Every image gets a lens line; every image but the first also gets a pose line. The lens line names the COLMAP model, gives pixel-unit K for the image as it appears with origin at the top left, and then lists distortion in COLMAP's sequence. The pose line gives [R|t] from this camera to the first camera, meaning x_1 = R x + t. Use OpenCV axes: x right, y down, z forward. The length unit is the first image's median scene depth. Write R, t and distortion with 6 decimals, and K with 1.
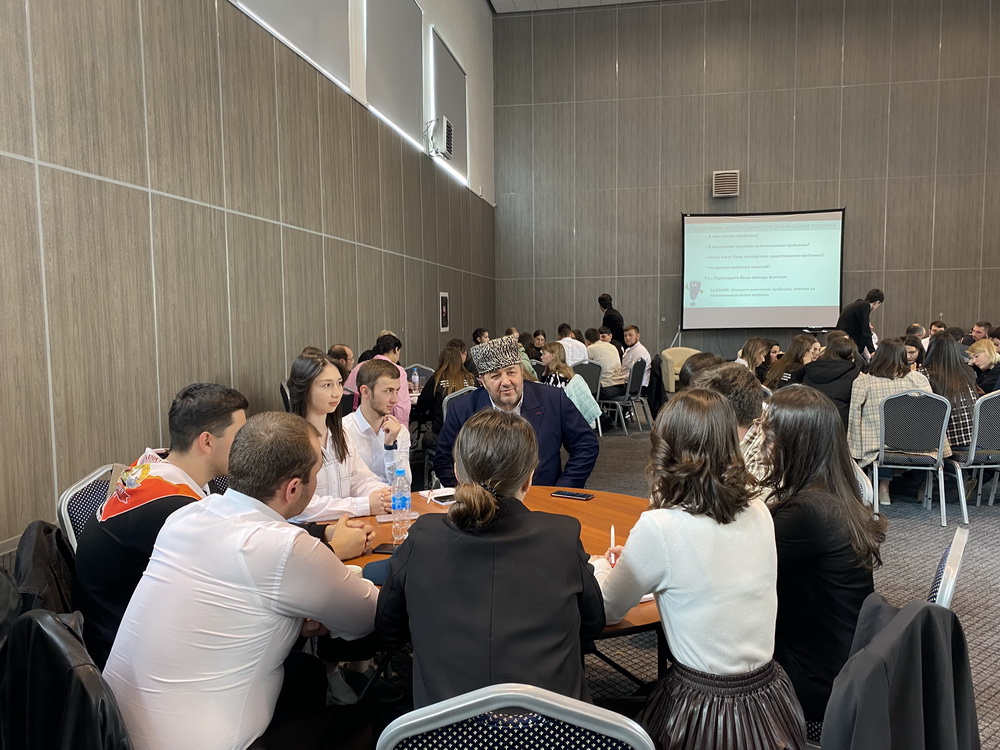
lens RADIAL K [[817.0, 0, 500.0], [0, 817.0, 375.0], [0, 0, 1]] dist [0.024447, 0.013081]
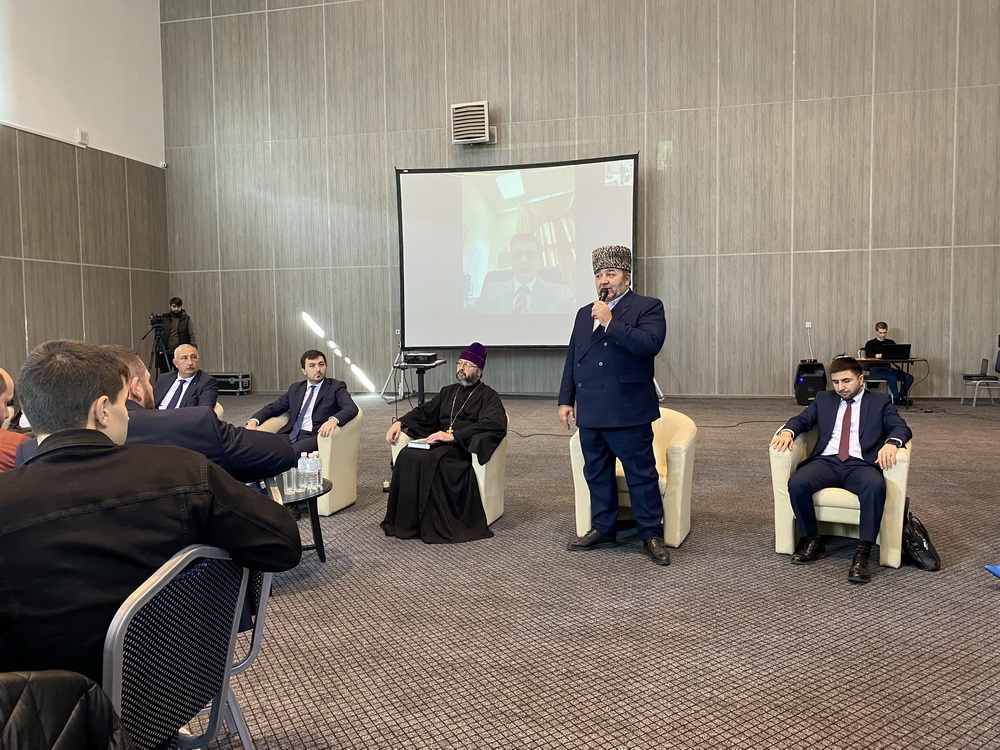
lens RADIAL K [[817.0, 0, 500.0], [0, 817.0, 375.0], [0, 0, 1]] dist [0.024447, 0.013081]
pose [[0.992918, 0.009593, -0.118415, 0.384927], [-0.009728, 0.999953, -0.000555, -0.033208], [0.118404, 0.001703, 0.992964, 0.362070]]
